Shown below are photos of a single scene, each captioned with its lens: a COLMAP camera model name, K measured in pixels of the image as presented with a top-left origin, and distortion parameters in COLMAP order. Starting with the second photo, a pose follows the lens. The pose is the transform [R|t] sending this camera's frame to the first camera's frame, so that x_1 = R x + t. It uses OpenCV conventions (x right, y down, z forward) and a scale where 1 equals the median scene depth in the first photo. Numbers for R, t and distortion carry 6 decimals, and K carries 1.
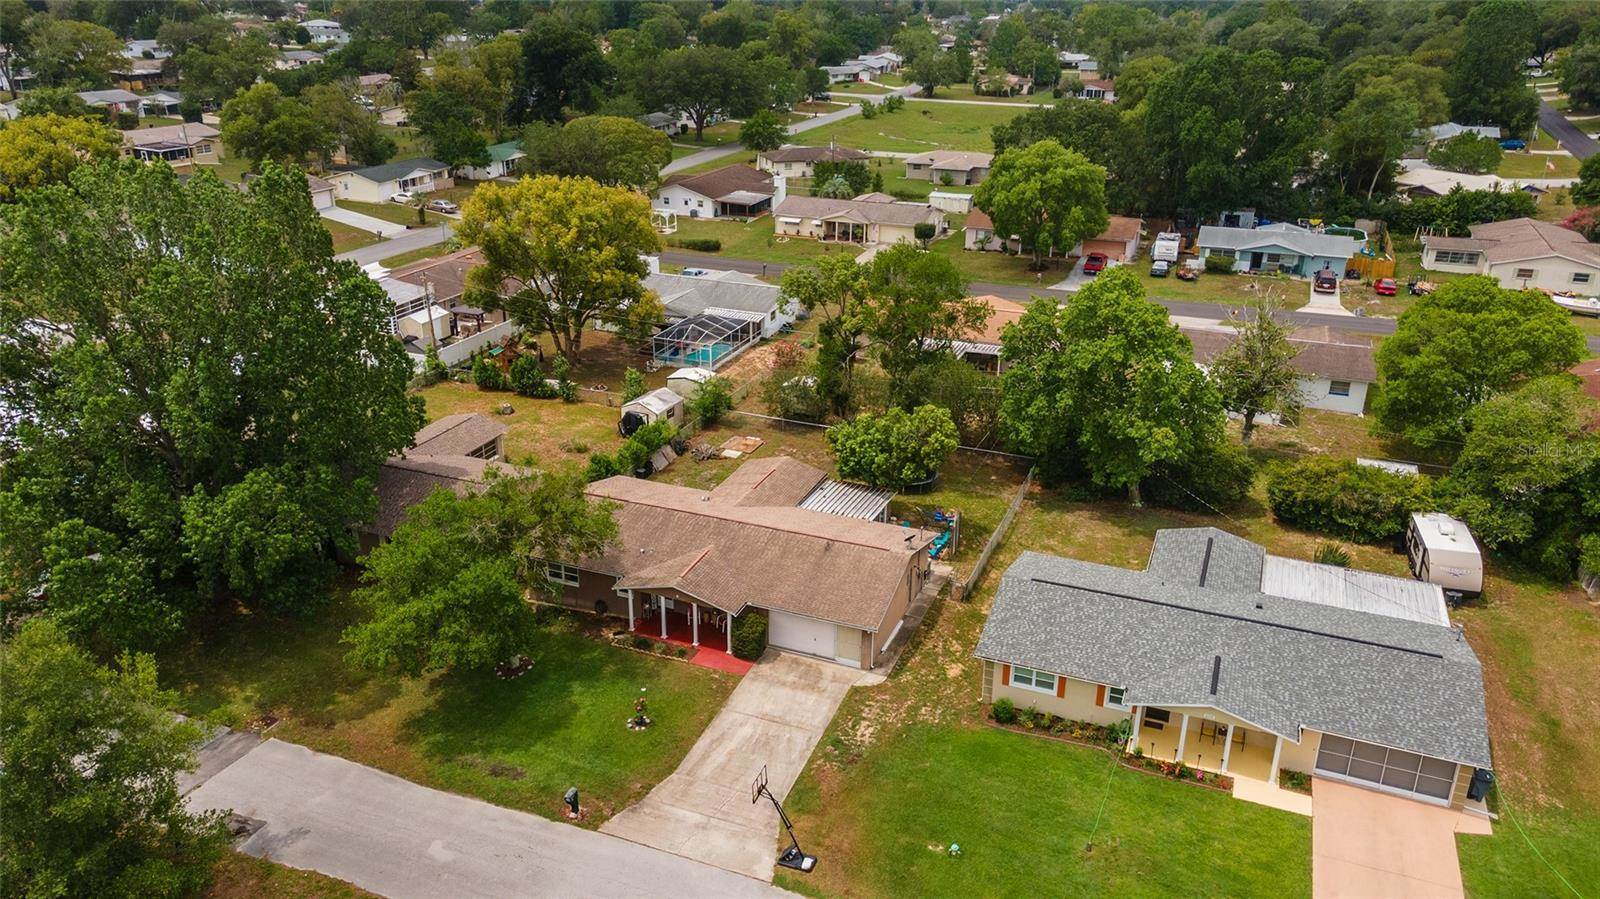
lens RADIAL K [[1156.3, 0, 794.3], [0, 1156.3, 449.0], [0, 0, 1]] dist [0.017020, 0.045939]
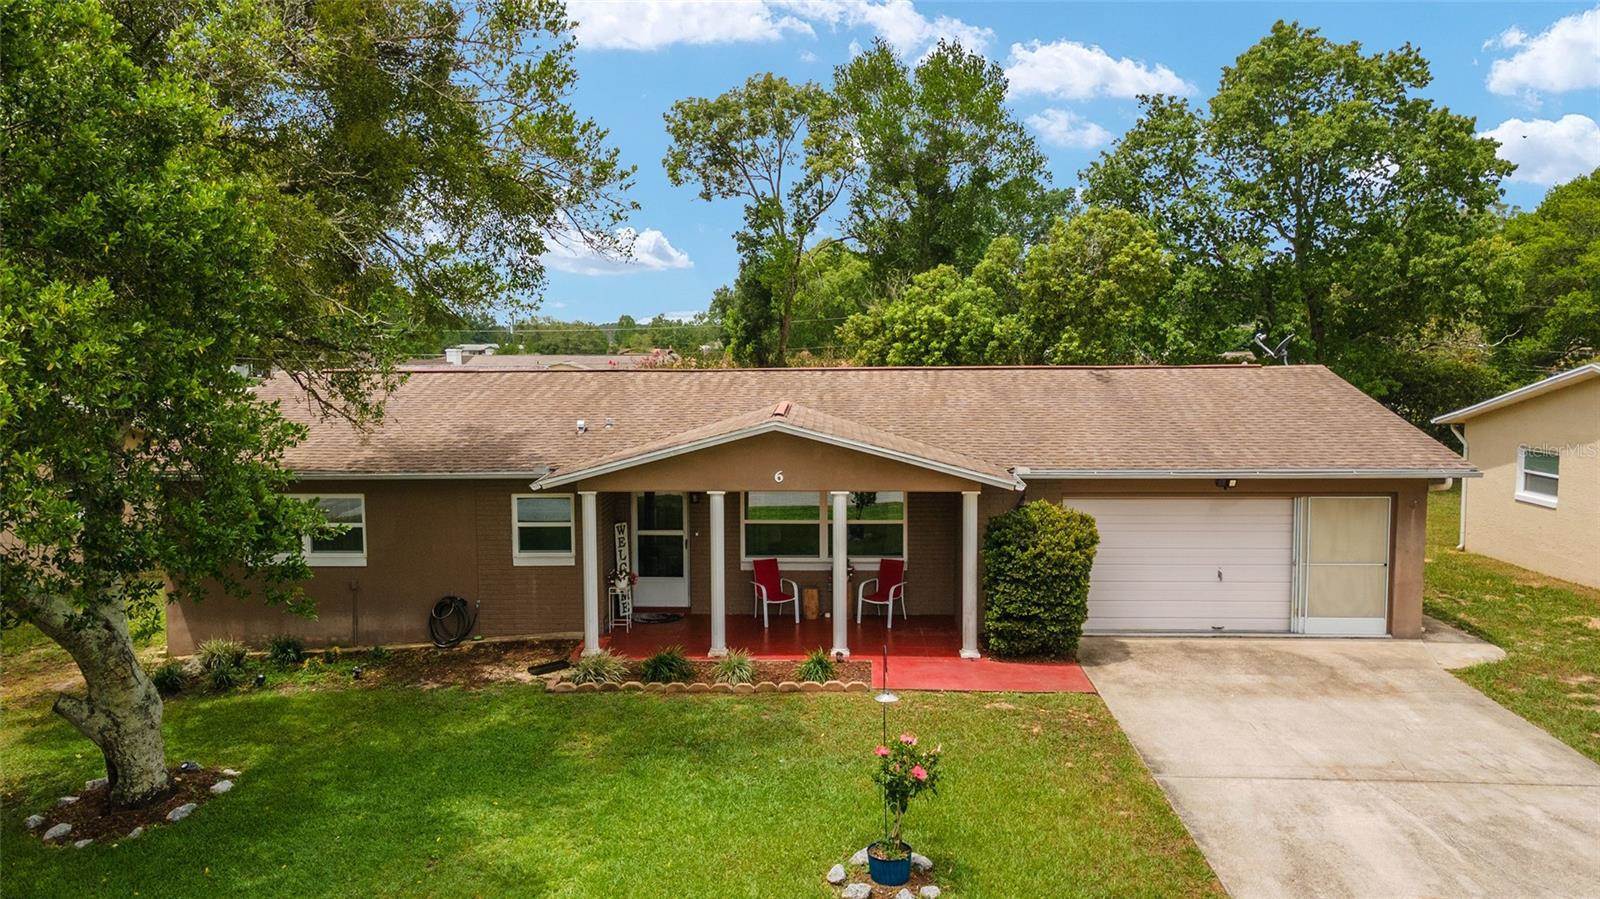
lens RADIAL K [[1172.0, 0, 790.8], [0, 1172.0, 449.3], [0, 0, 1]] dist [0.011575, 0.046285]
pose [[0.939853, -0.043153, 0.338844, -0.165914], [0.141203, 0.952346, -0.270369, 0.168712], [-0.311029, 0.301953, 0.901158, 0.616990]]
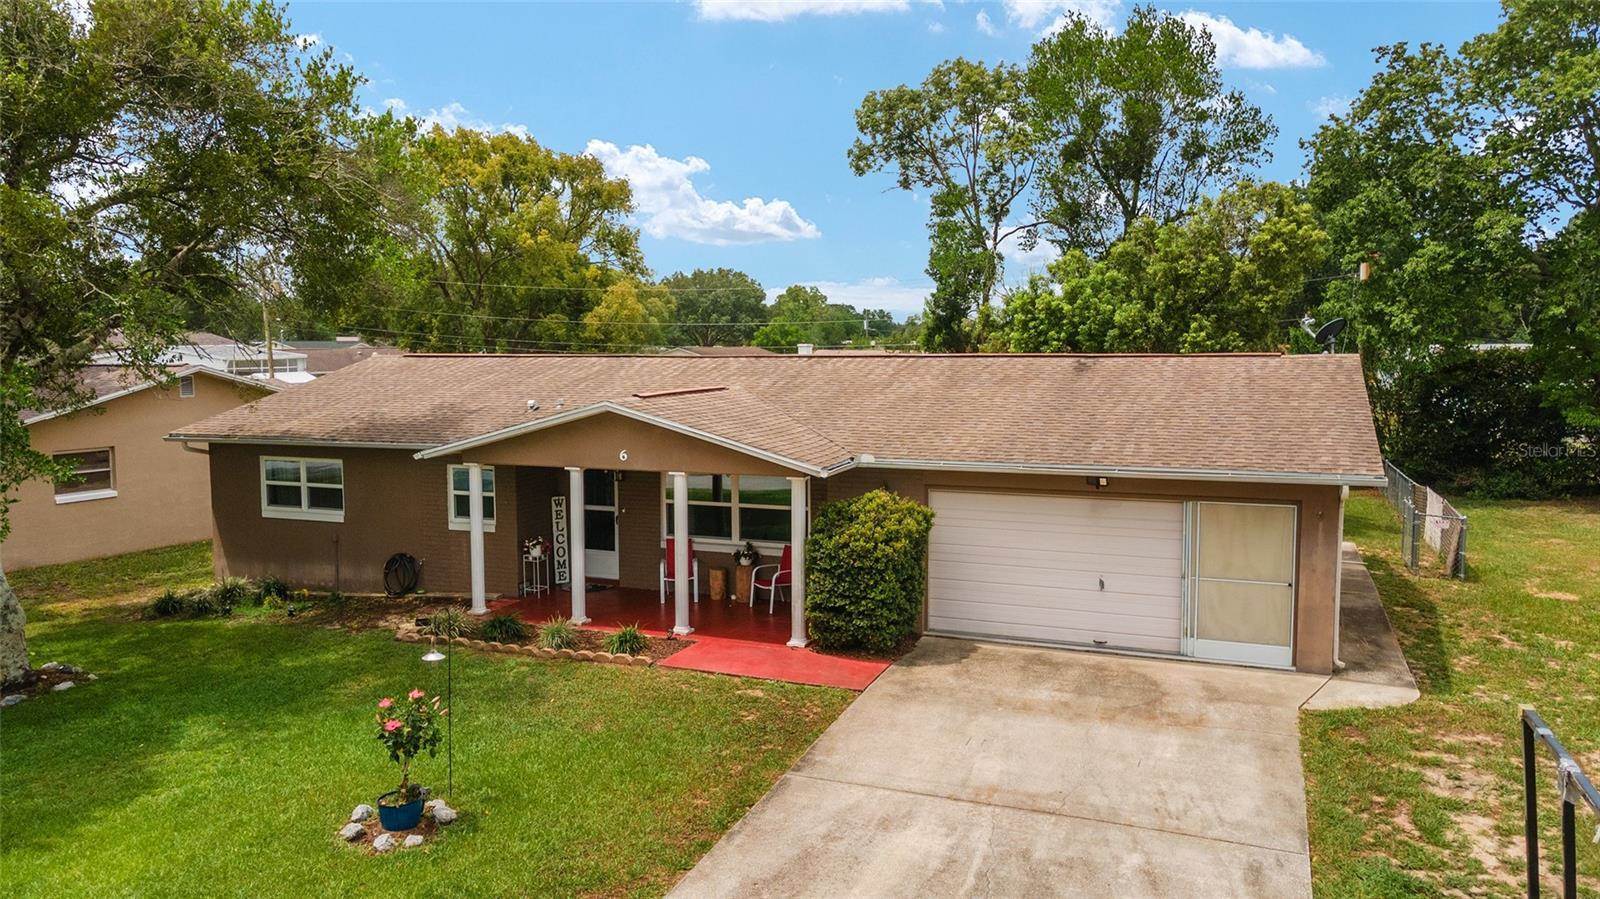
lens RADIAL K [[1172.0, 0, 790.8], [0, 1172.0, 449.3], [0, 0, 1]] dist [0.011575, 0.046285]
pose [[0.999930, -0.010806, -0.004895, -0.047223], [0.008890, 0.955792, -0.293911, 0.181315], [0.007855, 0.293847, 0.955820, 0.597496]]
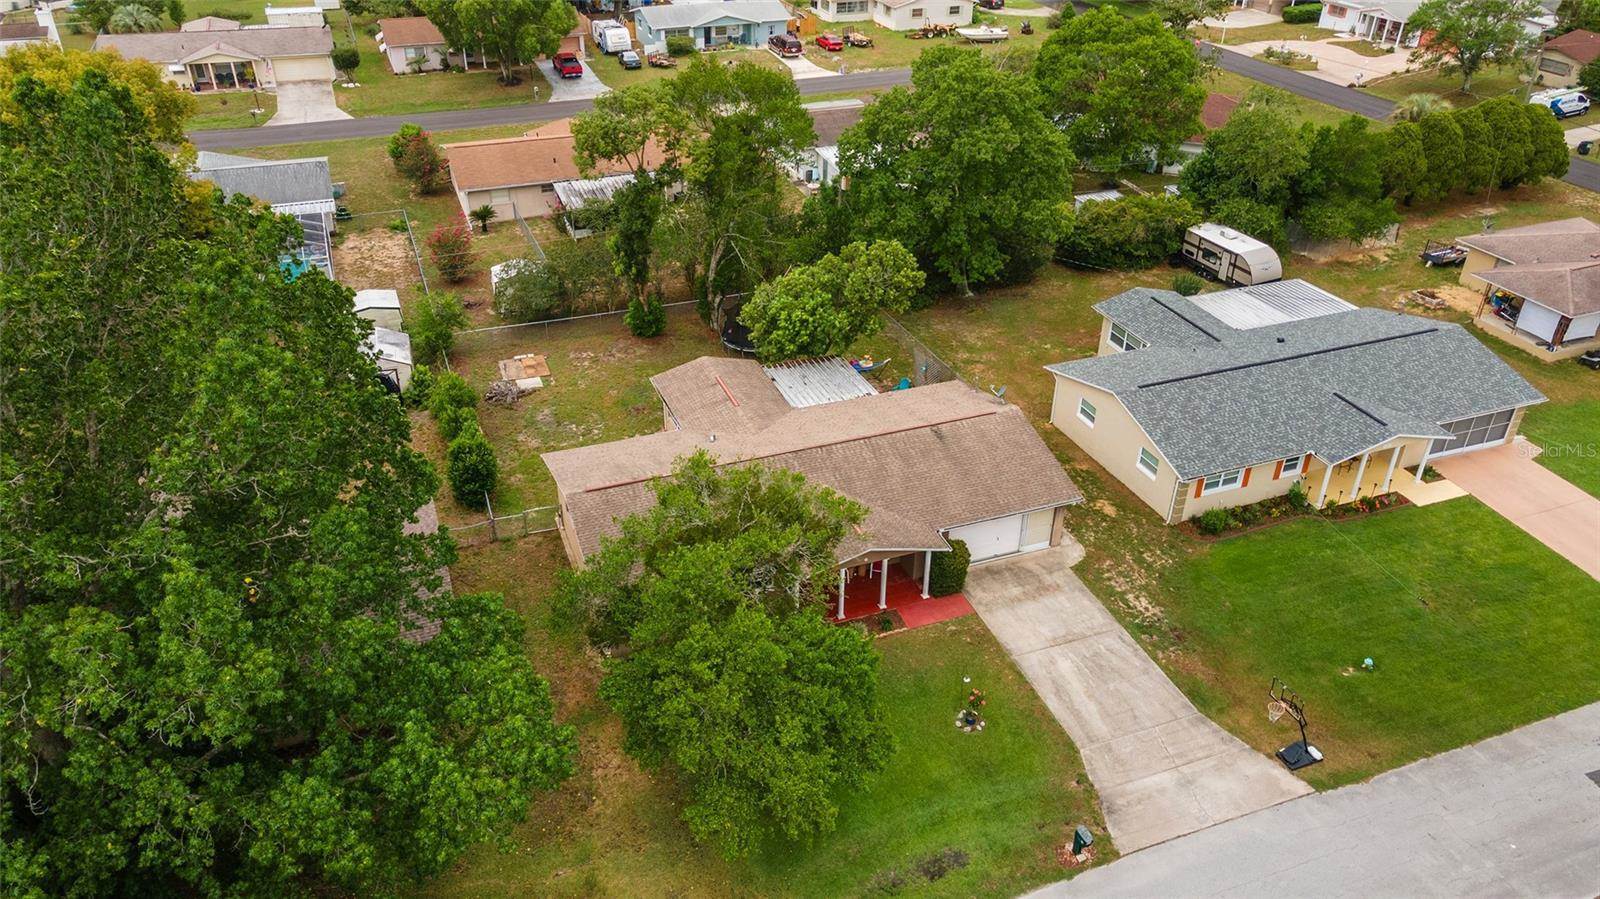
lens RADIAL K [[1156.3, 0, 794.3], [0, 1156.3, 449.0], [0, 0, 1]] dist [0.017020, 0.045939]
pose [[0.731233, -0.356127, 0.581783, -0.469163], [0.256364, 0.933846, 0.249416, -0.122301], [-0.632120, -0.033232, 0.774158, 0.368054]]
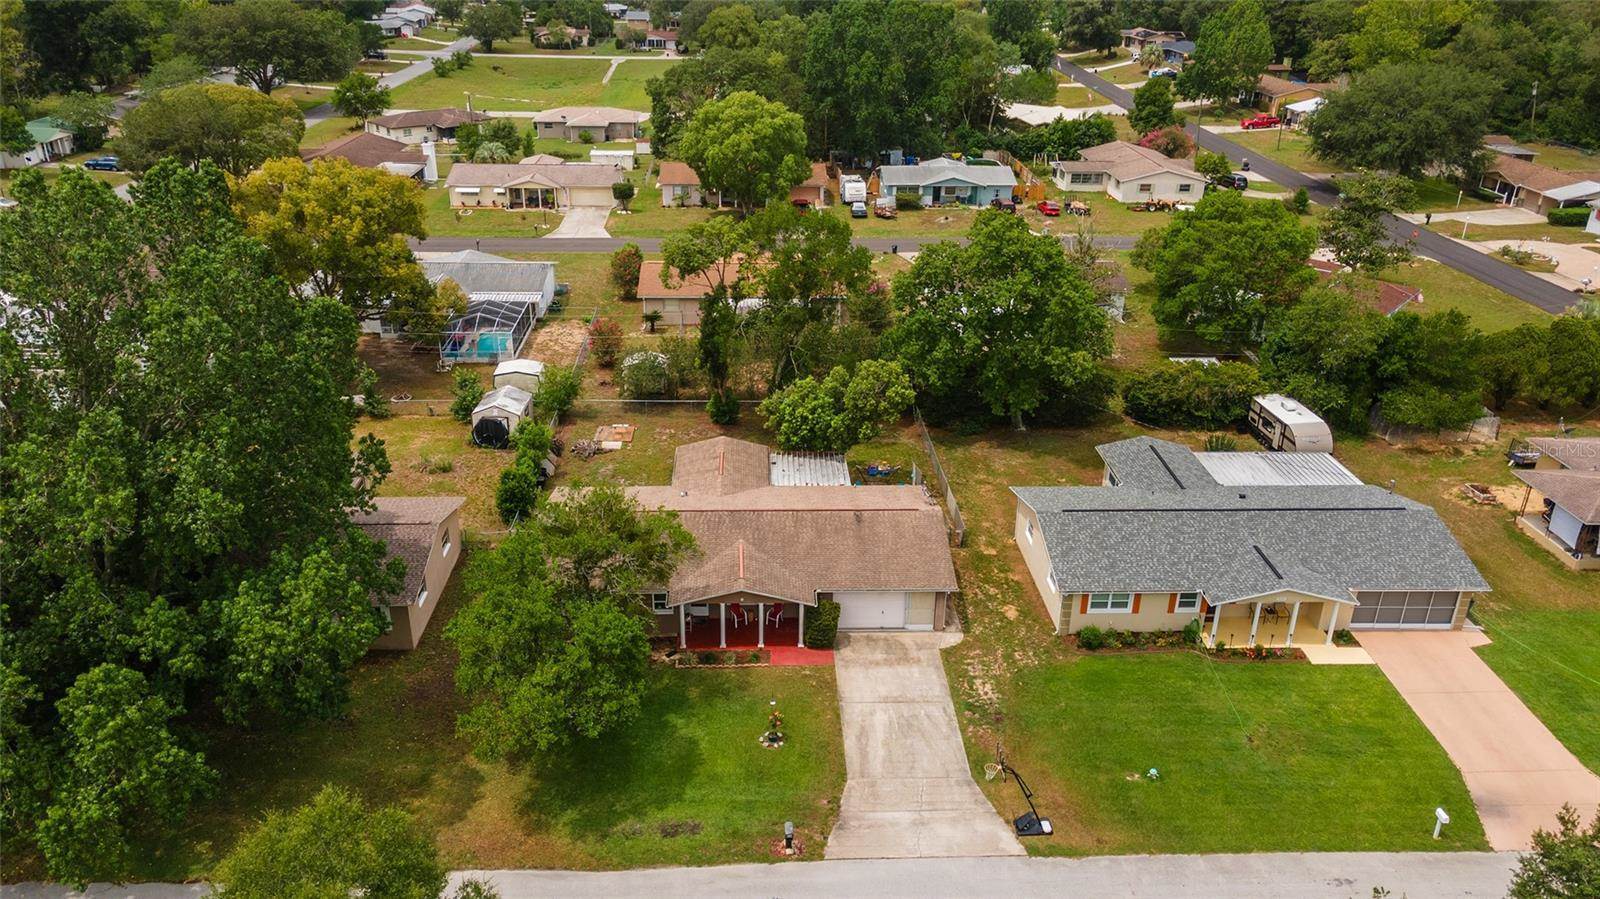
lens RADIAL K [[1156.3, 0, 794.3], [0, 1156.3, 449.0], [0, 0, 1]] dist [0.017020, 0.045939]
pose [[0.911188, -0.164469, 0.377739, -0.331527], [0.150212, 0.986372, 0.067126, -0.040426], [-0.383631, -0.004424, 0.923476, 0.106335]]
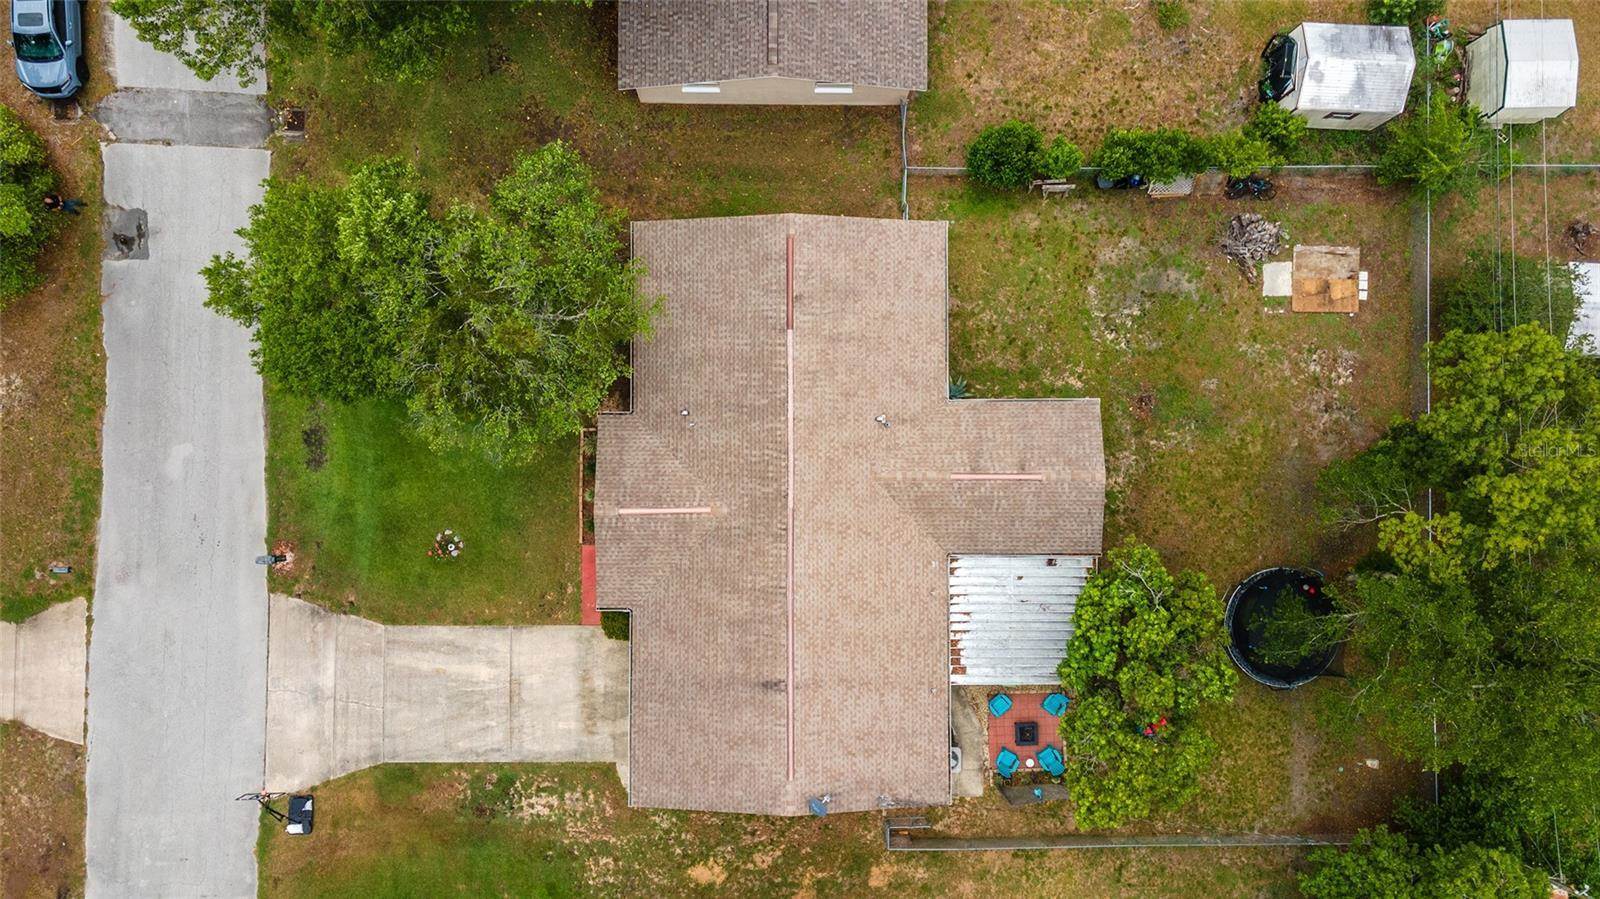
lens RADIAL K [[1156.3, 0, 794.3], [0, 1156.3, 449.0], [0, 0, 1]] dist [0.017020, 0.045939]
pose [[0.378161, 0.925262, -0.029741, -0.061458], [-0.370043, 0.180531, 0.911305, -0.473518], [0.848565, -0.333614, 0.410657, 0.688578]]
